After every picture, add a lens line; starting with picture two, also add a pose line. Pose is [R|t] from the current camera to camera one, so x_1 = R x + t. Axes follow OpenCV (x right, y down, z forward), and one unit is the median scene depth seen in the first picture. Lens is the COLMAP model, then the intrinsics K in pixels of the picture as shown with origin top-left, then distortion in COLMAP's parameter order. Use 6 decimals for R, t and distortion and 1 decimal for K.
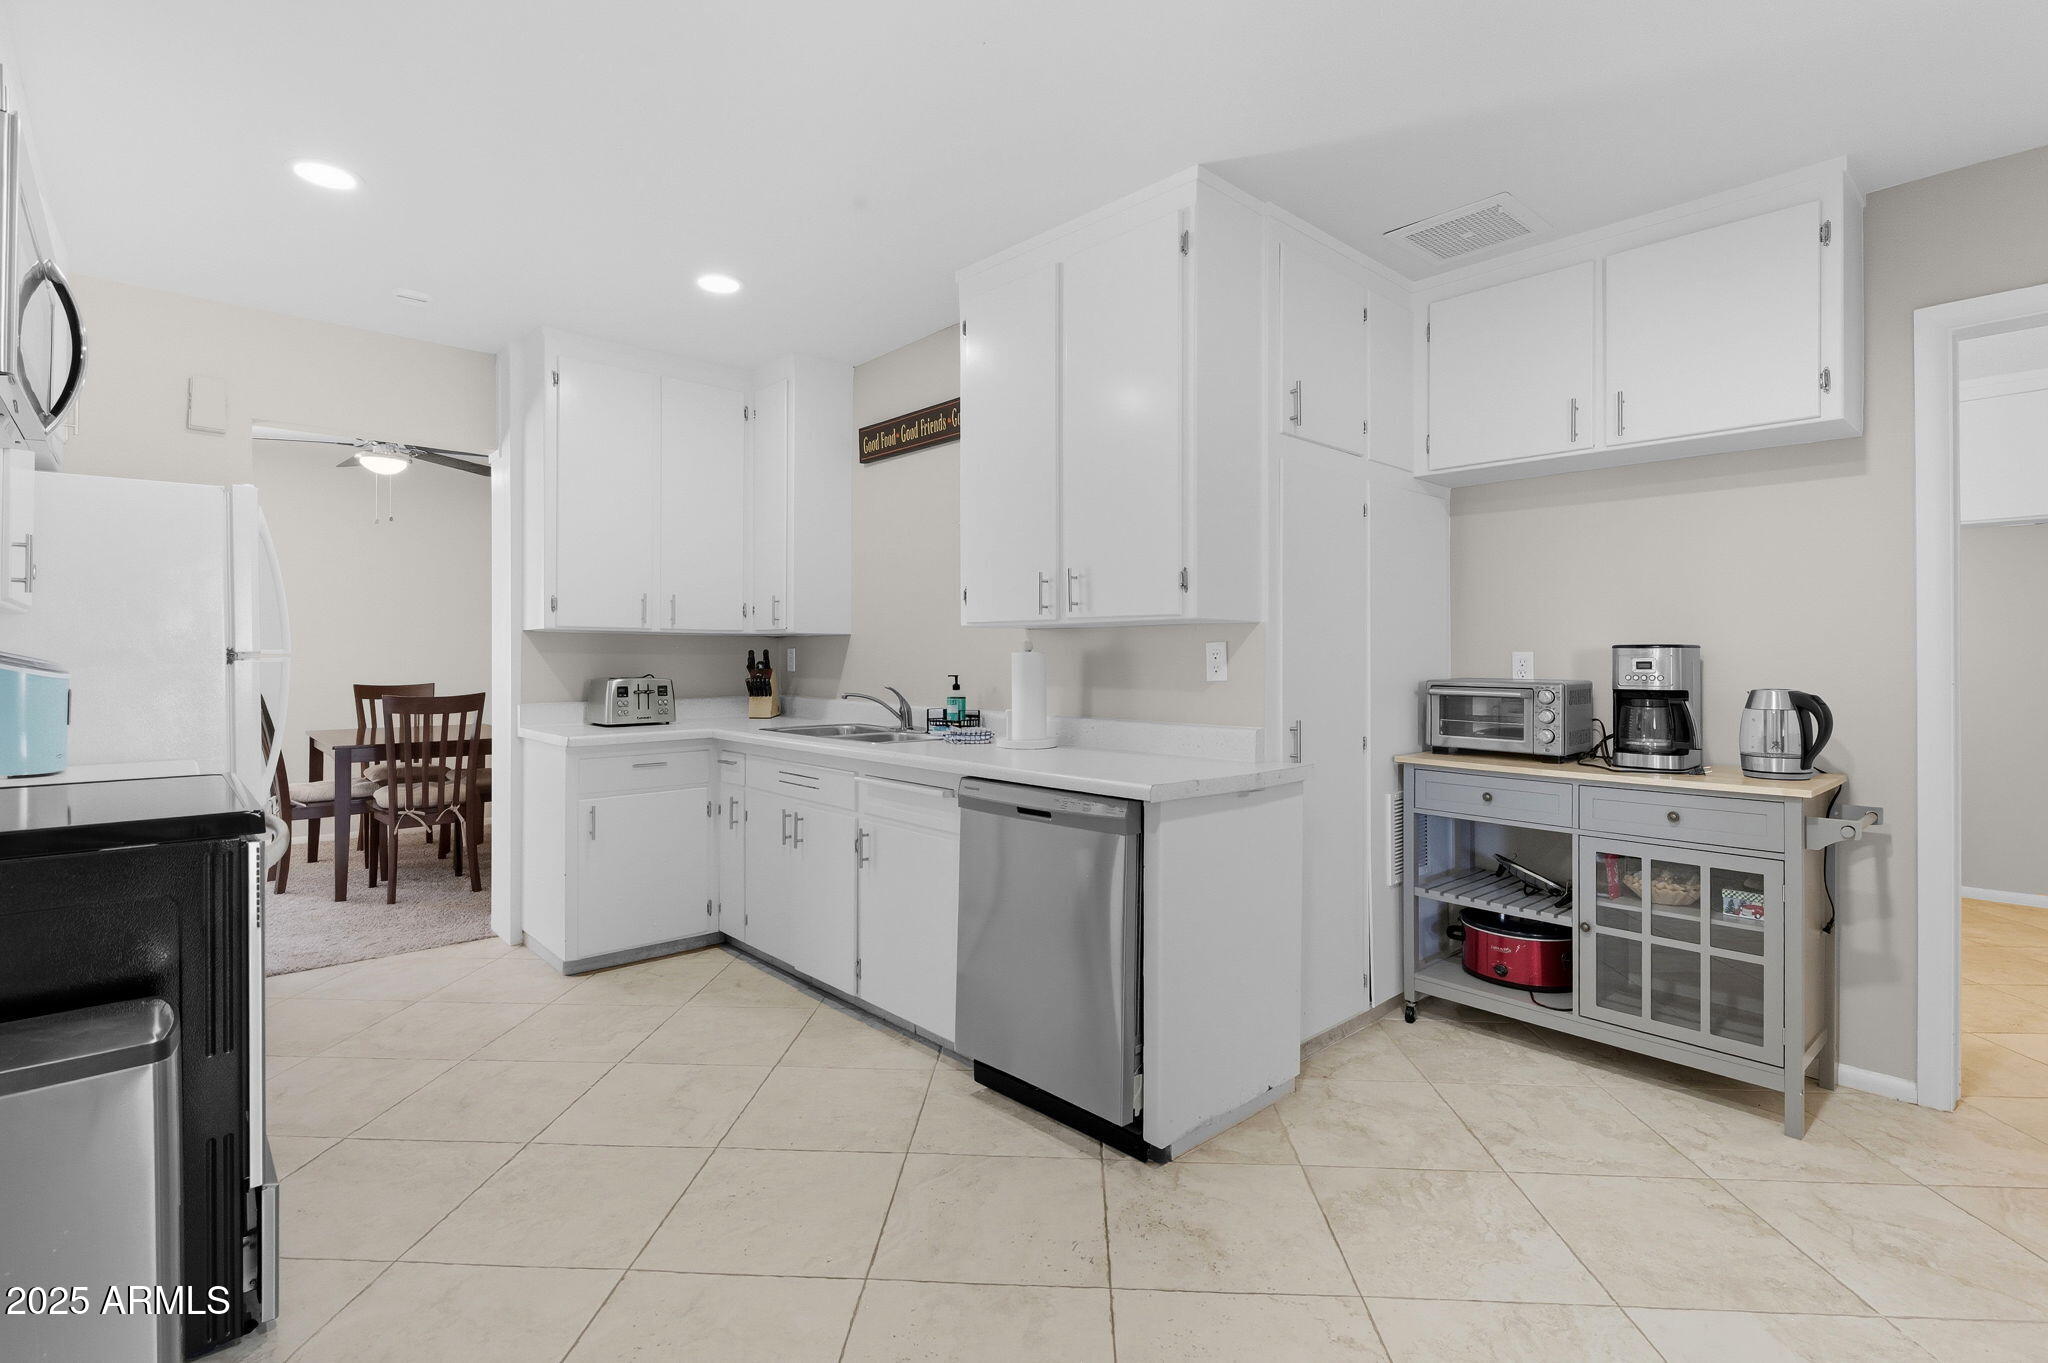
lens RADIAL K [[969.1, 0, 1013.8], [0, 969.1, 655.5], [0, 0, 1]] dist [0.011111, 0.000814]
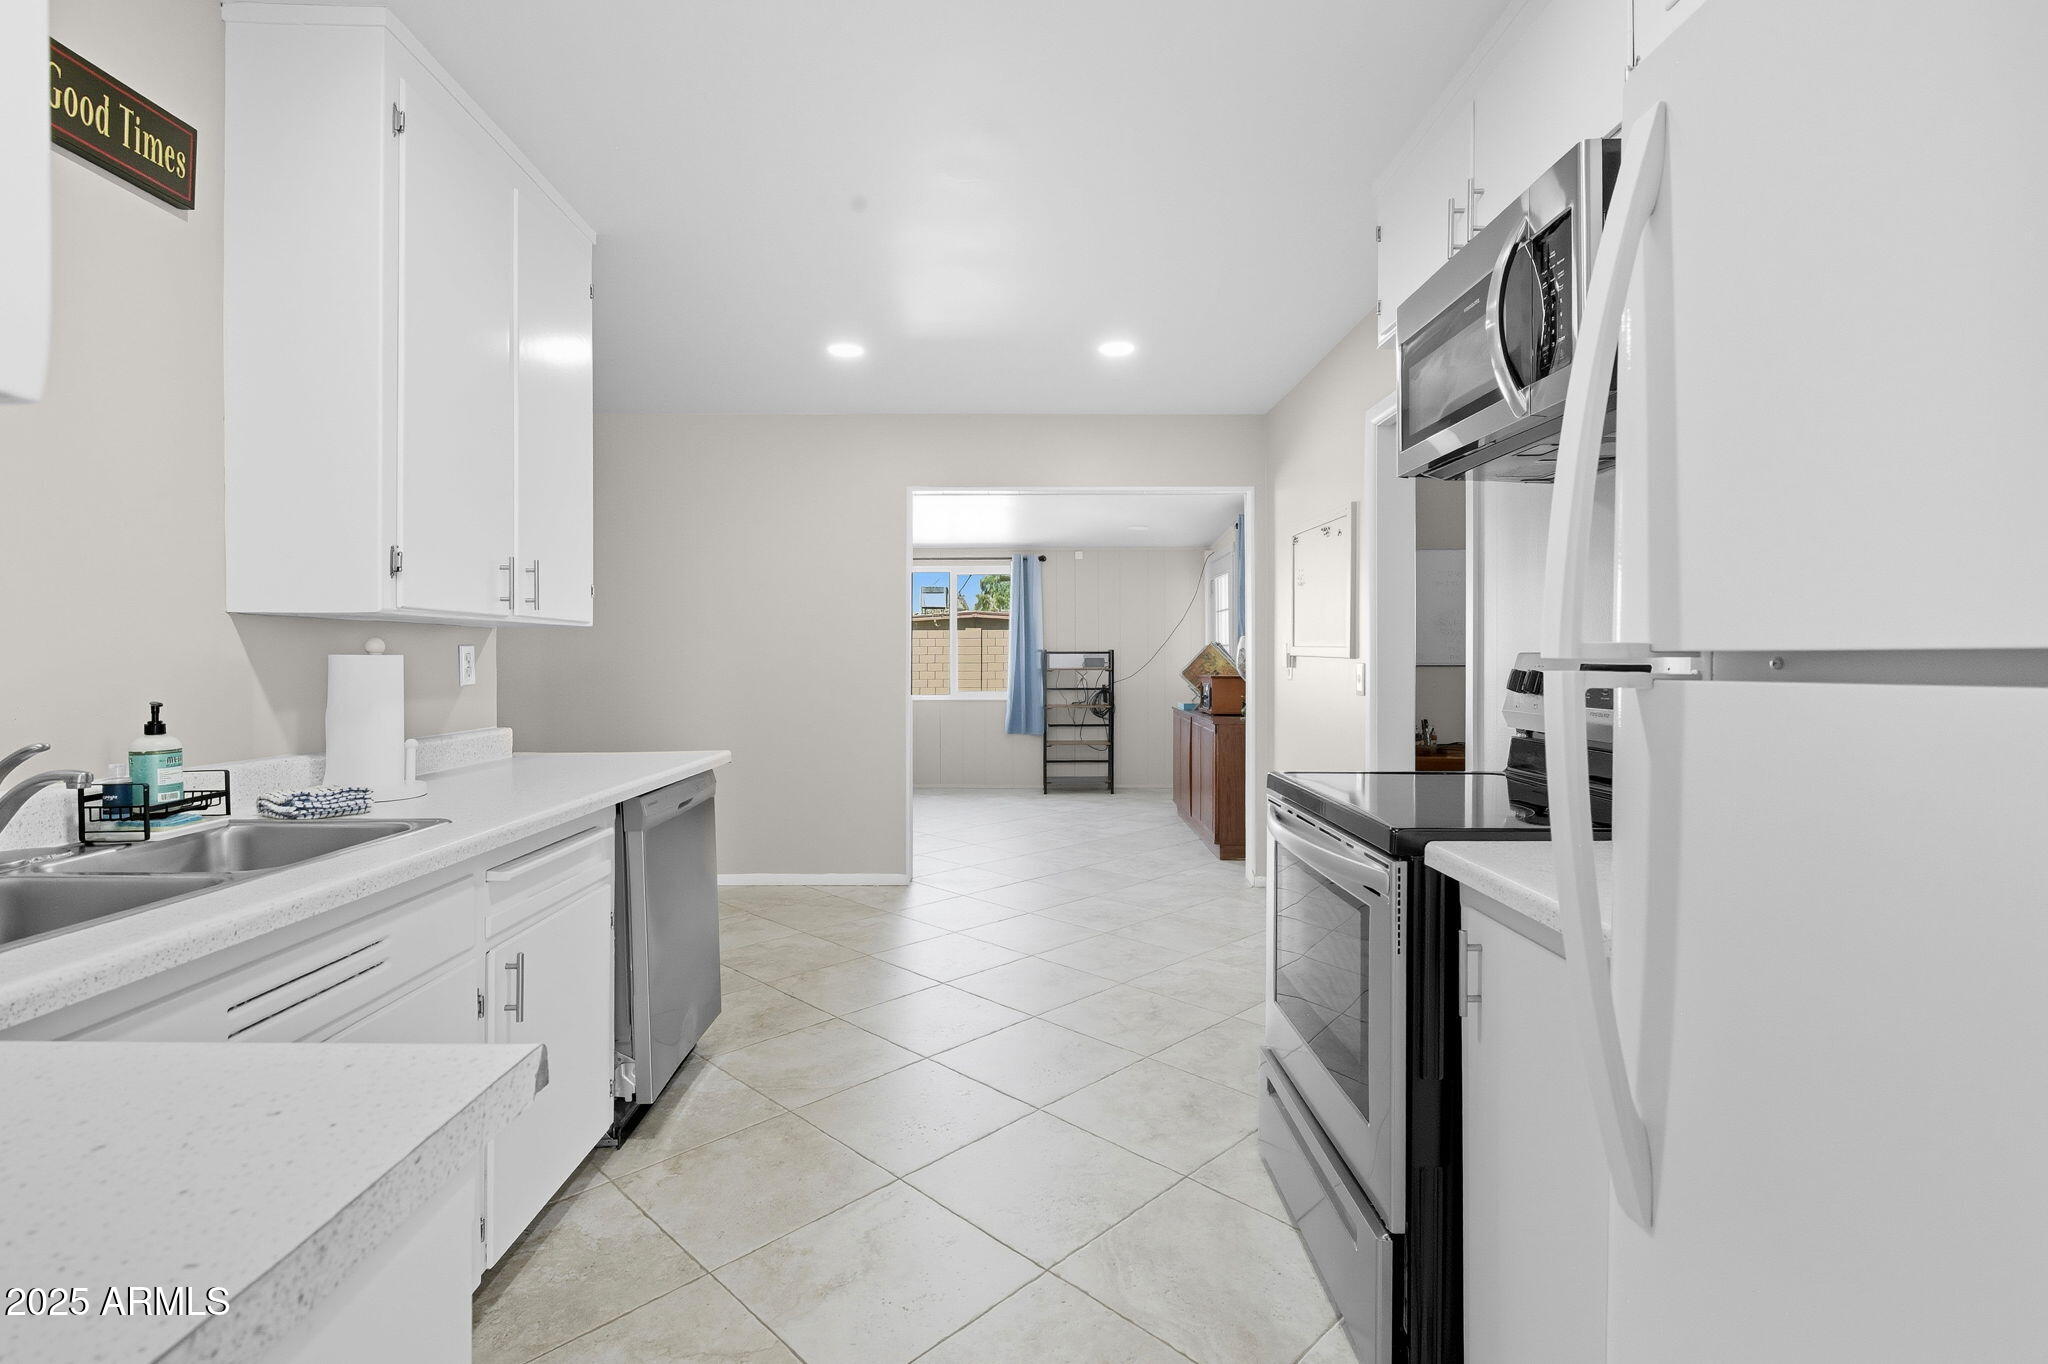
lens RADIAL K [[969.1, 0, 1033.3], [0, 969.1, 667.3], [0, 0, 1]] dist [0.011111, 0.000814]
pose [[-0.757948, -0.008362, 0.652261, -0.644435], [-0.003556, 0.999956, 0.008687, -0.001853], [-0.652305, 0.004265, -0.757945, 1.029600]]
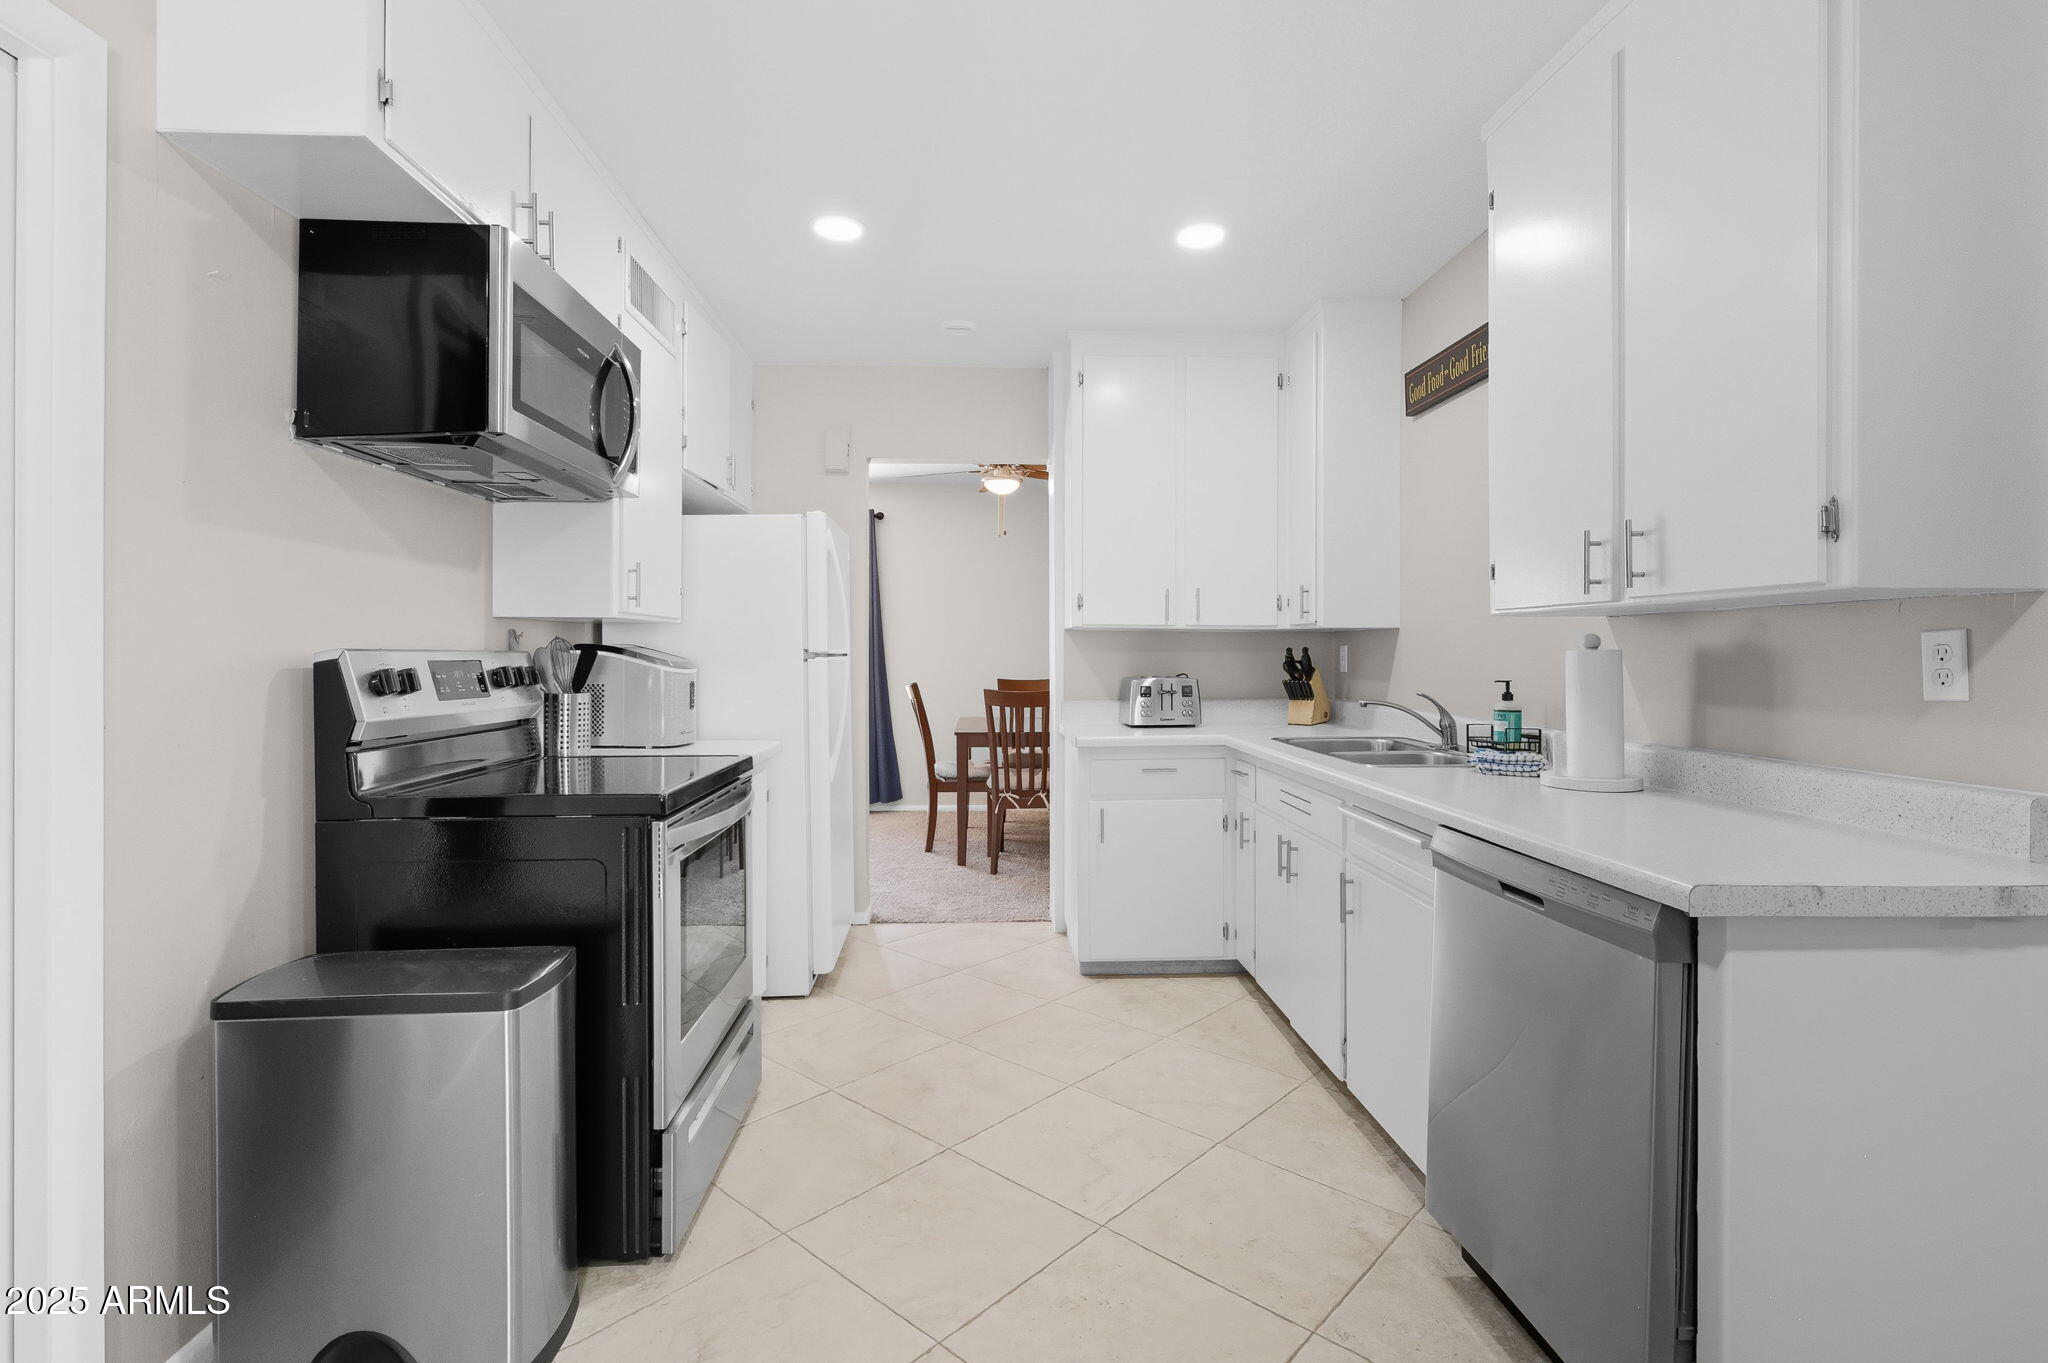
lens RADIAL K [[969.1, 0, 1025.8], [0, 969.1, 659.1], [0, 0, 1]] dist [0.011111, 0.000814]
pose [[0.778455, 0.002629, -0.627695, 0.114291], [0.001494, 0.999981, 0.006041, -0.001175], [0.627699, -0.005641, 0.778436, 0.182310]]
